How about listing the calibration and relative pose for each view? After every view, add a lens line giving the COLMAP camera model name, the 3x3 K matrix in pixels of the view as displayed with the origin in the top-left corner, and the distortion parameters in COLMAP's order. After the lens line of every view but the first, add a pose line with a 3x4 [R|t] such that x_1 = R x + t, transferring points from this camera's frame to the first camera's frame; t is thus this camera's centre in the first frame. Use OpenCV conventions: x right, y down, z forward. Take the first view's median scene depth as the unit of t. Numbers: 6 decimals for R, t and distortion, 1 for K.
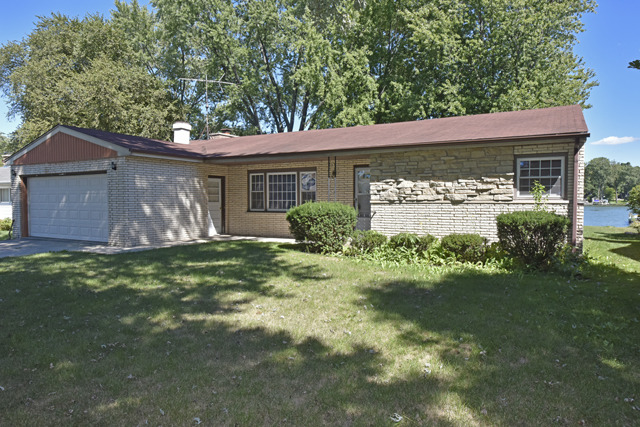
lens RADIAL K [[447.8, 0, 320.0], [0, 447.8, 210.7], [0, 0, 1]] dist [-0.010079, 0.000932]
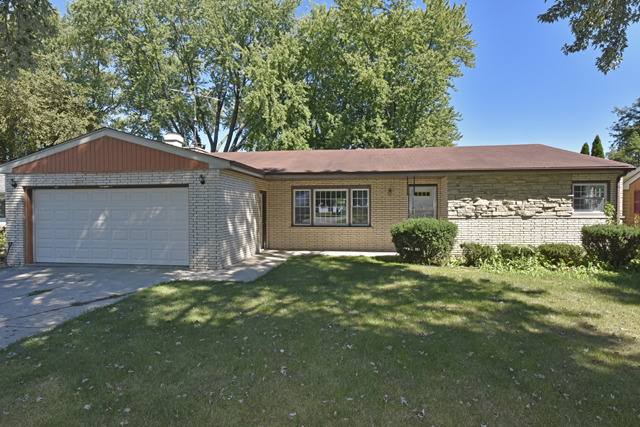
lens RADIAL K [[365.8, 0, 319.9], [0, 365.8, 216.1], [0, 0, 1]] dist [-0.006051, -0.001398]
pose [[0.926011, -0.009638, 0.377374, -0.474794], [0.011115, 0.999937, -0.001737, -0.020969], [-0.377333, 0.005803, 0.926059, 0.217563]]
